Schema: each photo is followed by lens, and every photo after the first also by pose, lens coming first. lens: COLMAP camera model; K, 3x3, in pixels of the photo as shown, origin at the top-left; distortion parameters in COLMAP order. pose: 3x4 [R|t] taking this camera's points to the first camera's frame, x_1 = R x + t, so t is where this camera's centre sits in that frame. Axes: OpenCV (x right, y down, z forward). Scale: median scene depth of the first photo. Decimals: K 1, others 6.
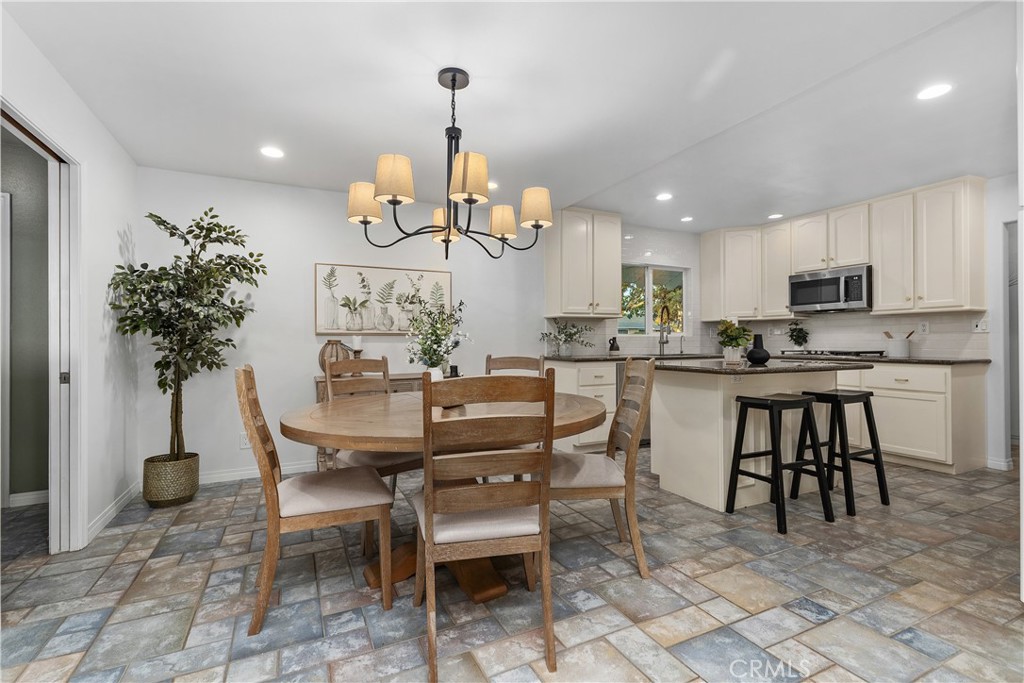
lens RADIAL K [[467.4, 0, 509.9], [0, 467.4, 337.4], [0, 0, 1]] dist [0.005085, -0.000070]
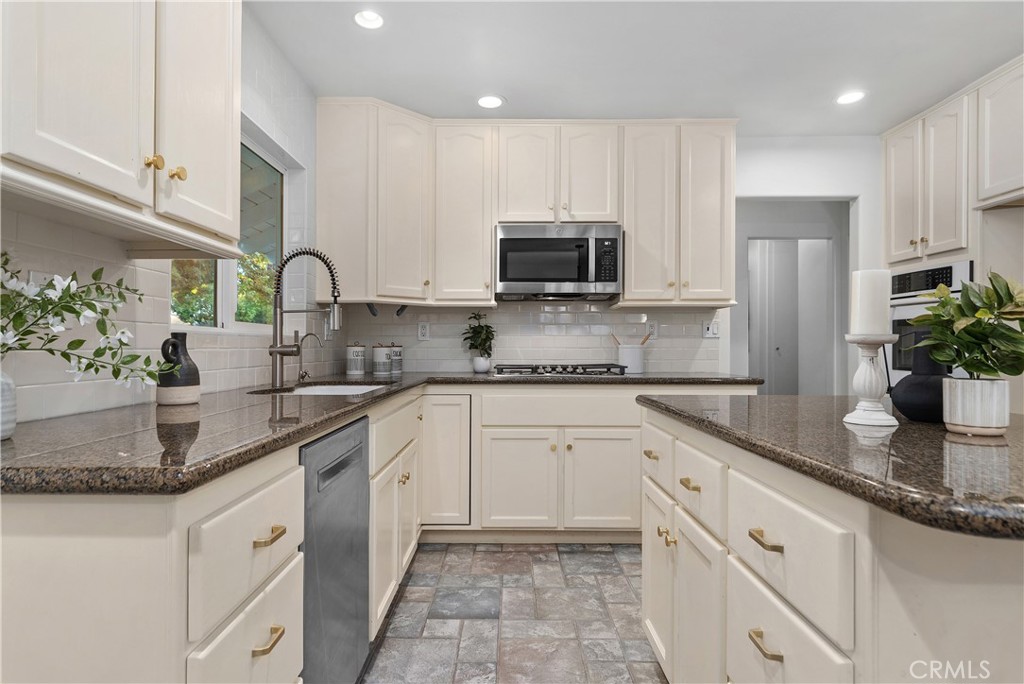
lens RADIAL K [[565.7, 0, 513.0], [0, 565.7, 358.2], [0, 0, 1]] dist [0.029936, -0.003298]
pose [[0.432877, -0.016776, 0.901297, 0.026500], [-0.006781, 0.999738, 0.021865, 0.006286], [-0.901428, -0.015577, 0.432649, 0.909368]]
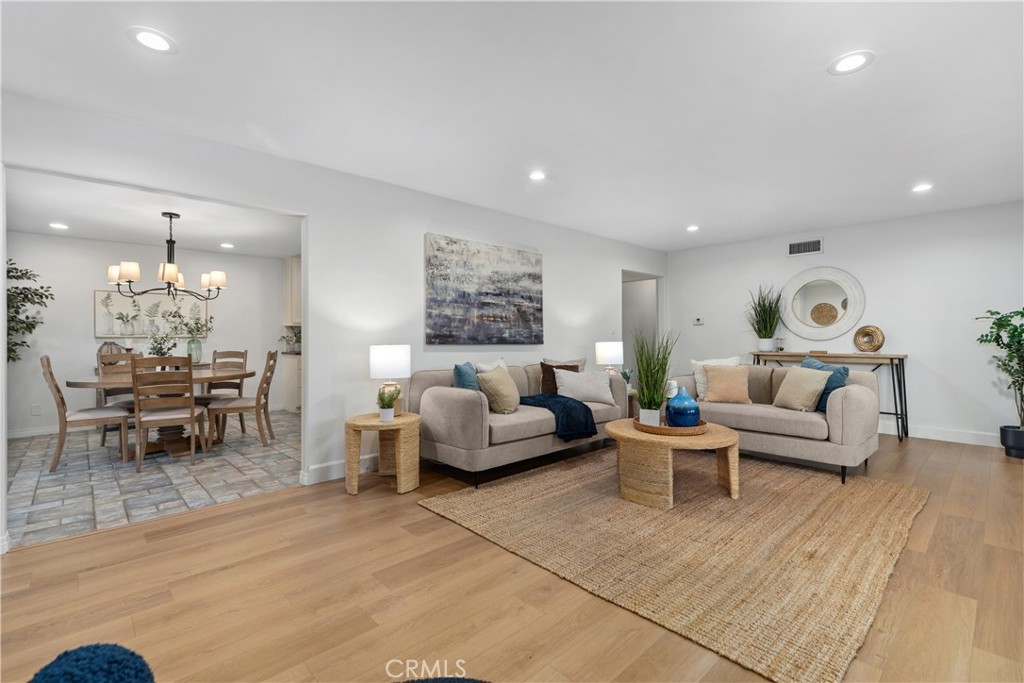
lens RADIAL K [[467.4, 0, 512.0], [0, 467.4, 337.0], [0, 0, 1]] dist [0.005085, -0.000070]
pose [[0.953521, 0.000983, 0.301326, 0.399336], [-0.002933, 0.999978, 0.006019, -0.022078], [-0.301313, -0.006623, 0.953502, -0.821885]]
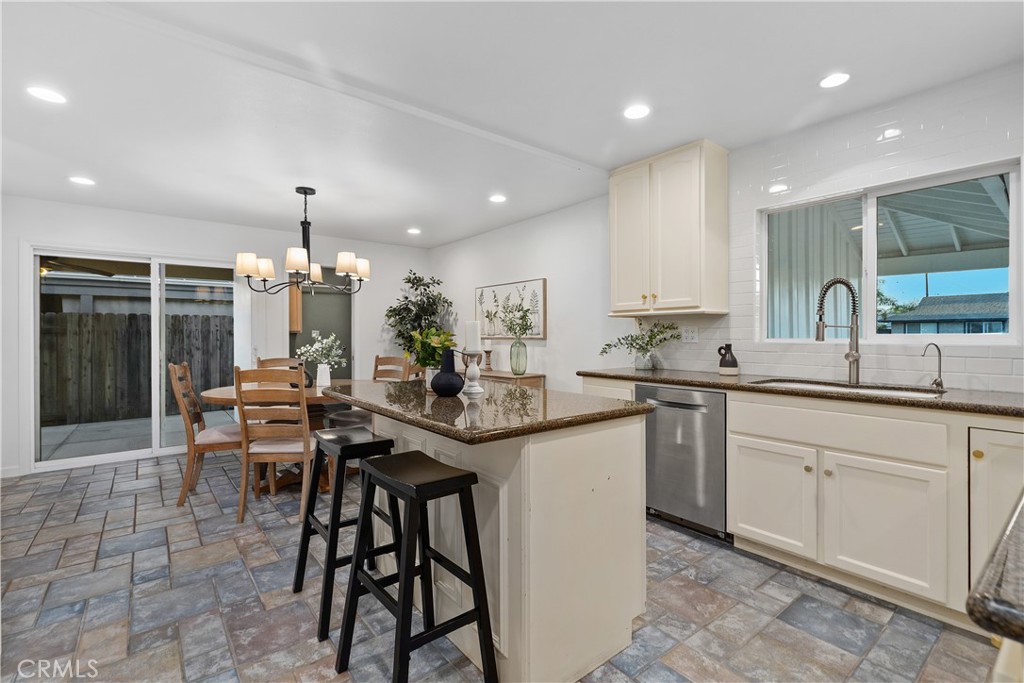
lens RADIAL K [[467.4, 0, 509.4], [0, 467.4, 334.3], [0, 0, 1]] dist [0.005085, -0.000070]
pose [[0.212553, 0.002223, -0.977147, 0.968603], [0.011111, 0.999927, 0.004692, -0.024658], [0.977086, -0.011855, 0.212513, 0.786869]]
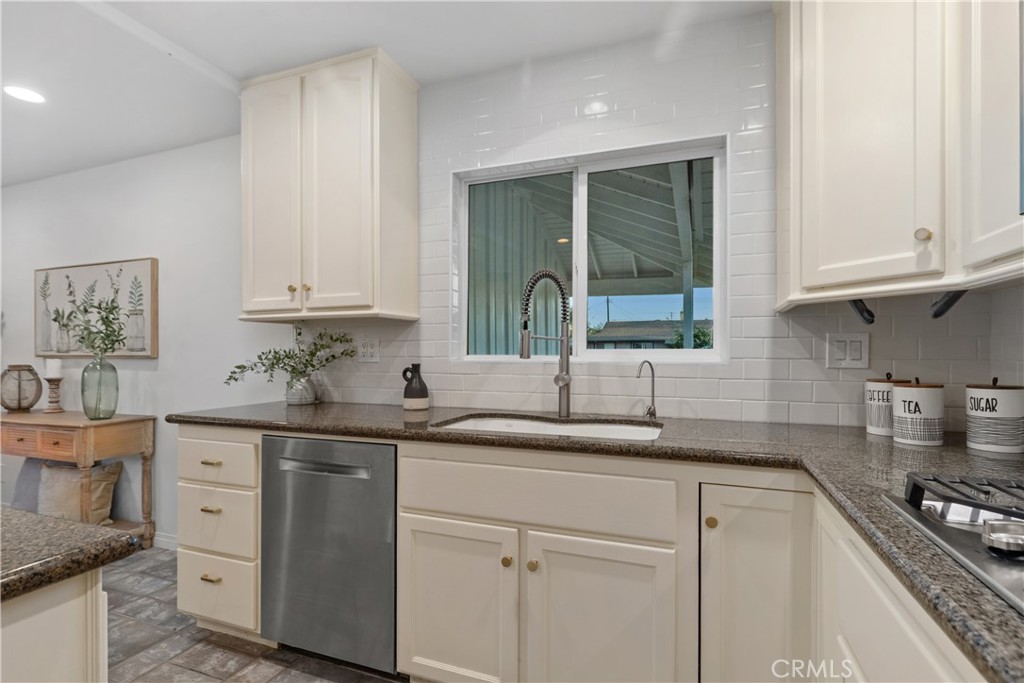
lens RADIAL K [[488.3, 0, 515.2], [0, 488.3, 355.5], [0, 0, 1]] dist [0.005217, -0.002734]
pose [[0.685736, 0.008344, -0.727803, 0.769468], [0.005997, 0.999836, 0.017112, -0.018985], [0.727826, -0.016099, 0.685573, 1.006901]]
